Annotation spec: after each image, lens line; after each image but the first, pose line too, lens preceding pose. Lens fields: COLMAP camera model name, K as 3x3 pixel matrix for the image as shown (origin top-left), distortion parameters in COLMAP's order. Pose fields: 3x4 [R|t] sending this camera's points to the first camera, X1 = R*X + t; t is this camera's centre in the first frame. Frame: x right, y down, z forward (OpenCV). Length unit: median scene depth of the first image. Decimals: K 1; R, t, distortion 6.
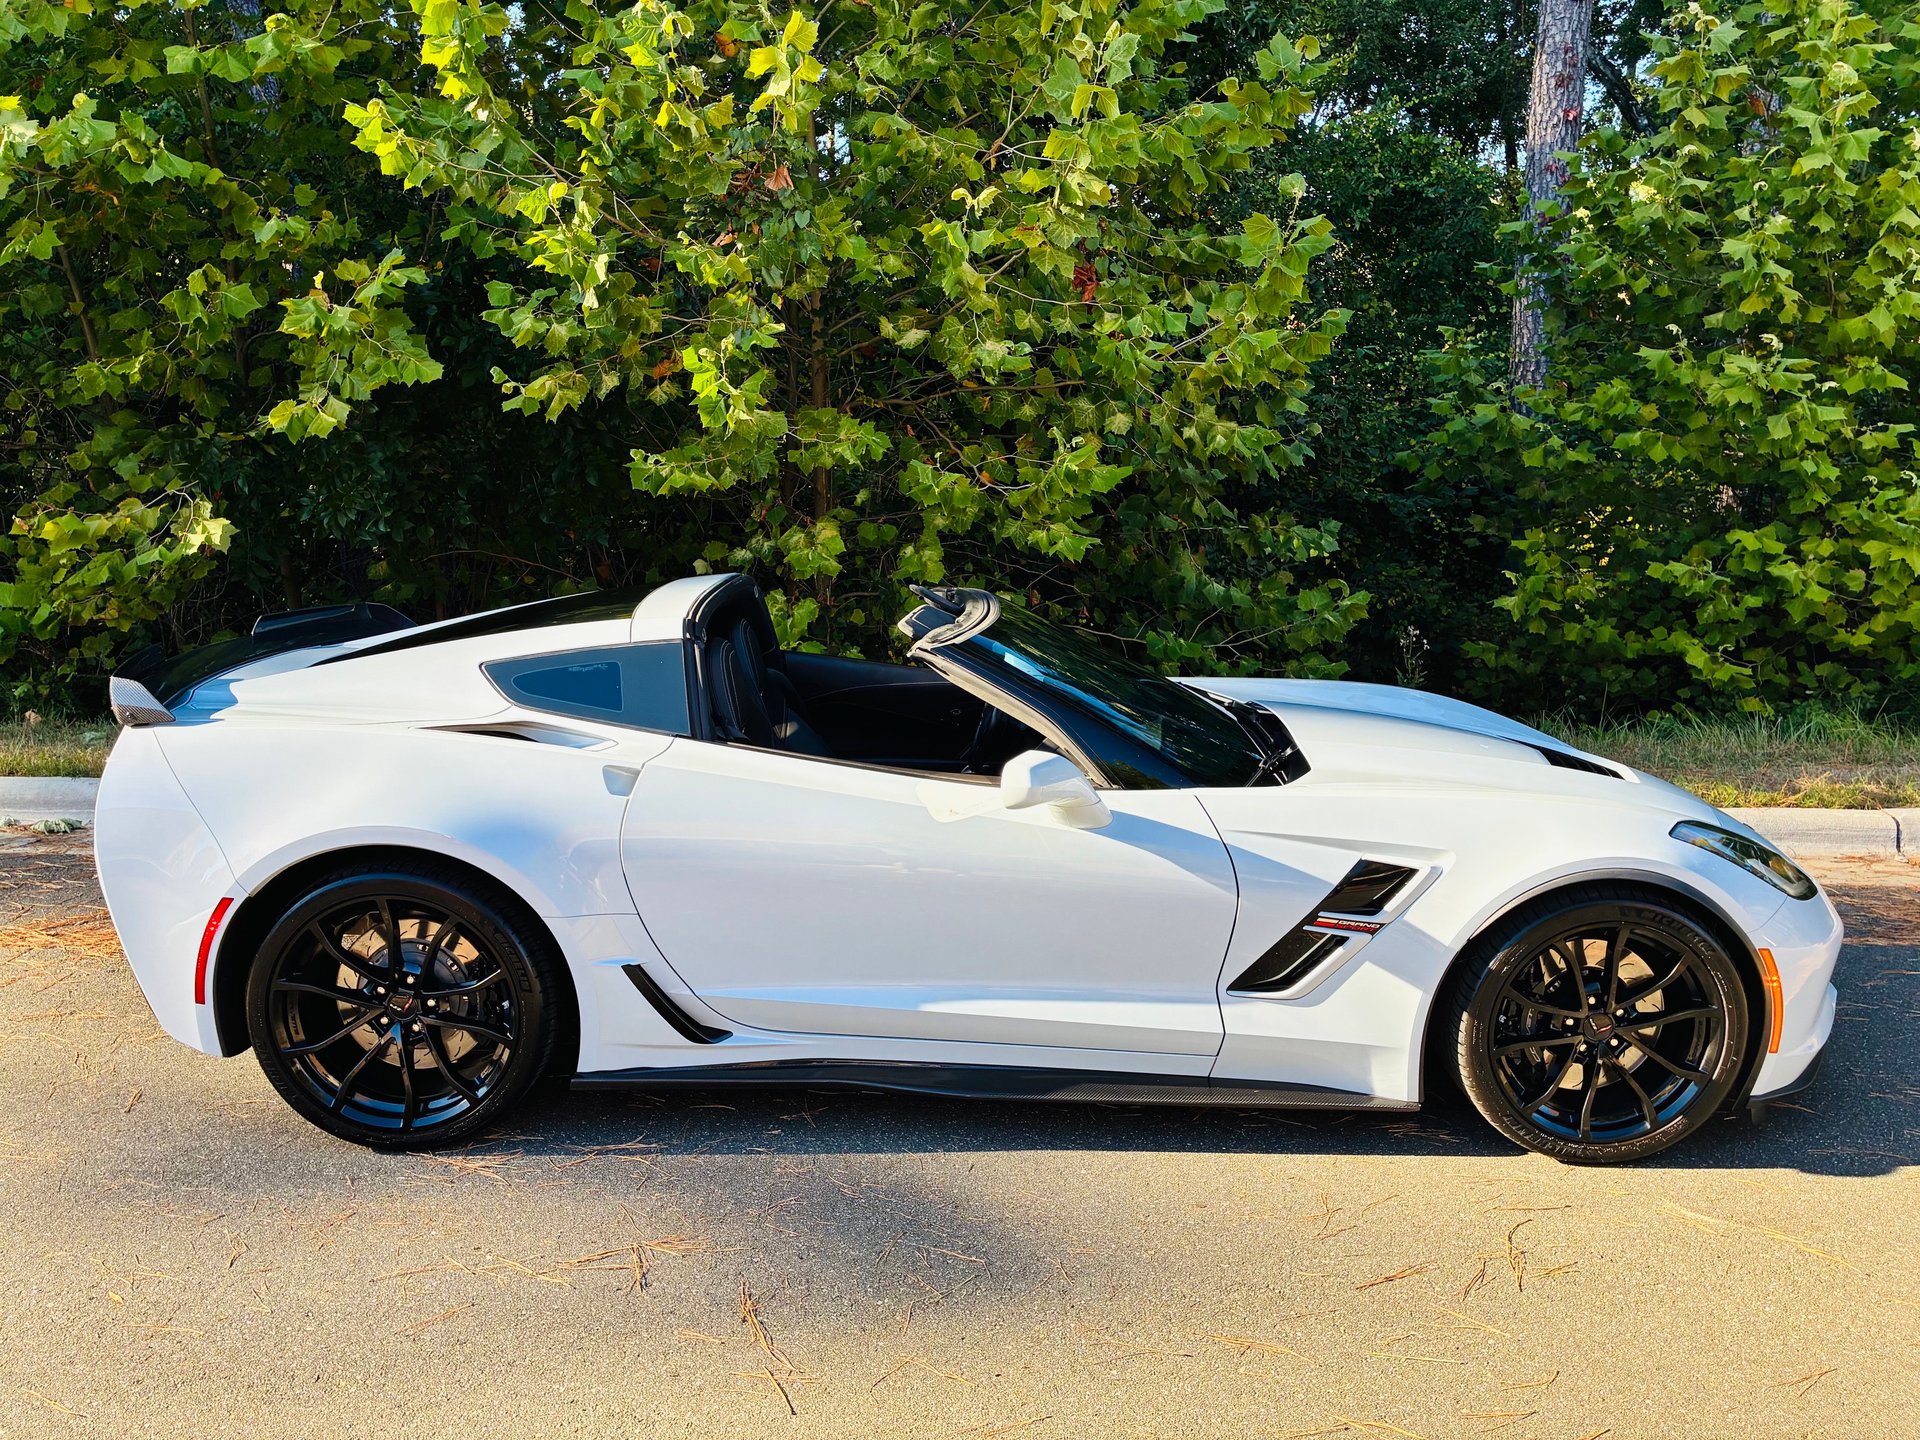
lens RADIAL K [[1484.9, 0, 974.6], [0, 1484.9, 689.8], [0, 0, 1]] dist [0.041442, -0.062716]
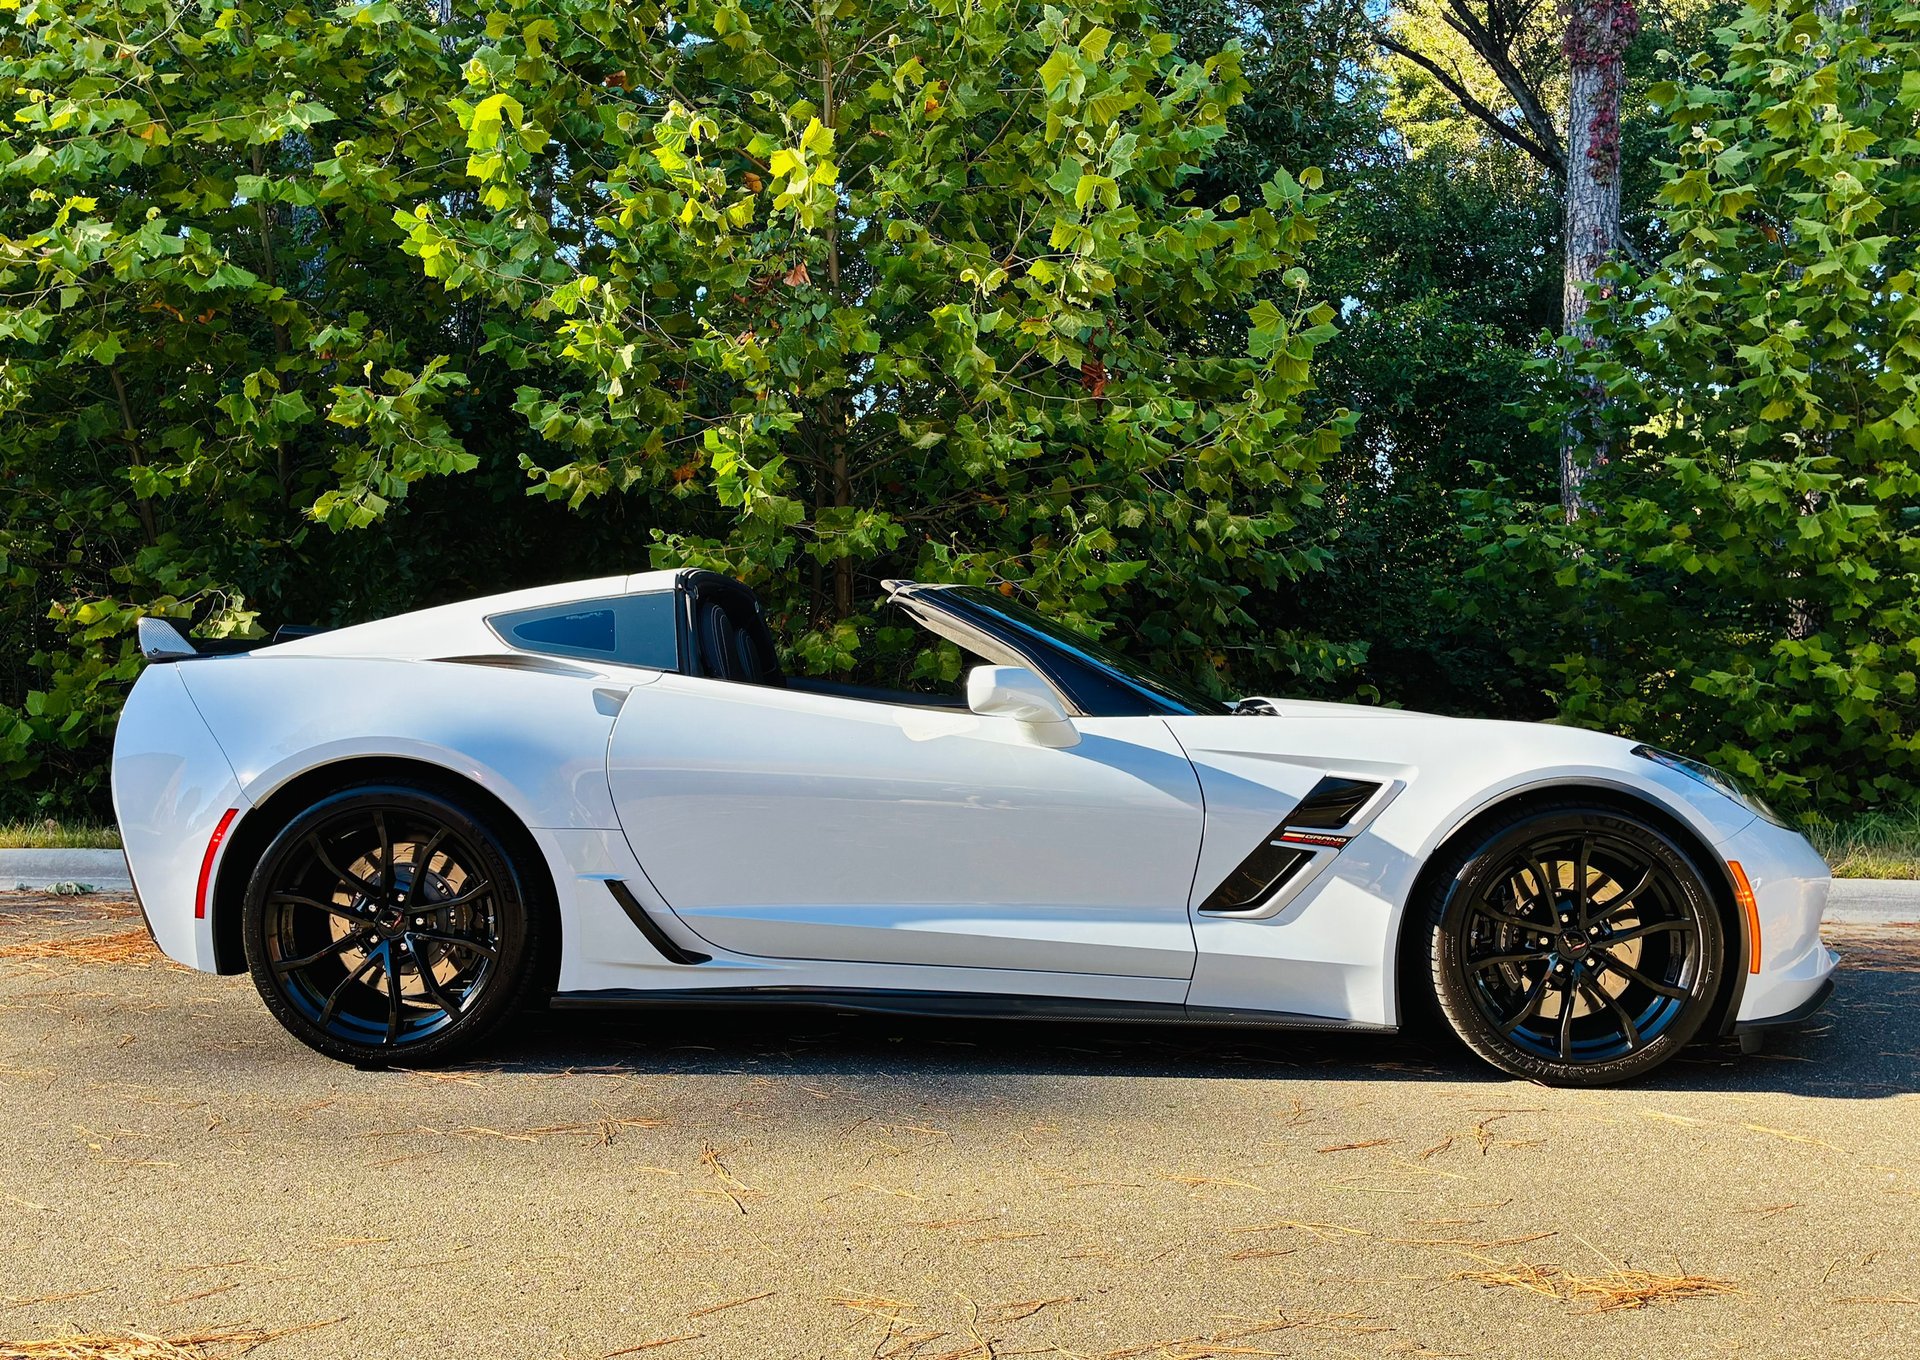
lens RADIAL K [[1570.7, 0, 966.0], [0, 1570.7, 697.6], [0, 0, 1]] dist [0.023588, -0.003898]
pose [[0.999151, -0.006604, -0.040662, 0.030919], [0.000257, 0.988046, -0.154156, 0.122566], [0.041194, 0.154015, 0.987209, -0.044687]]
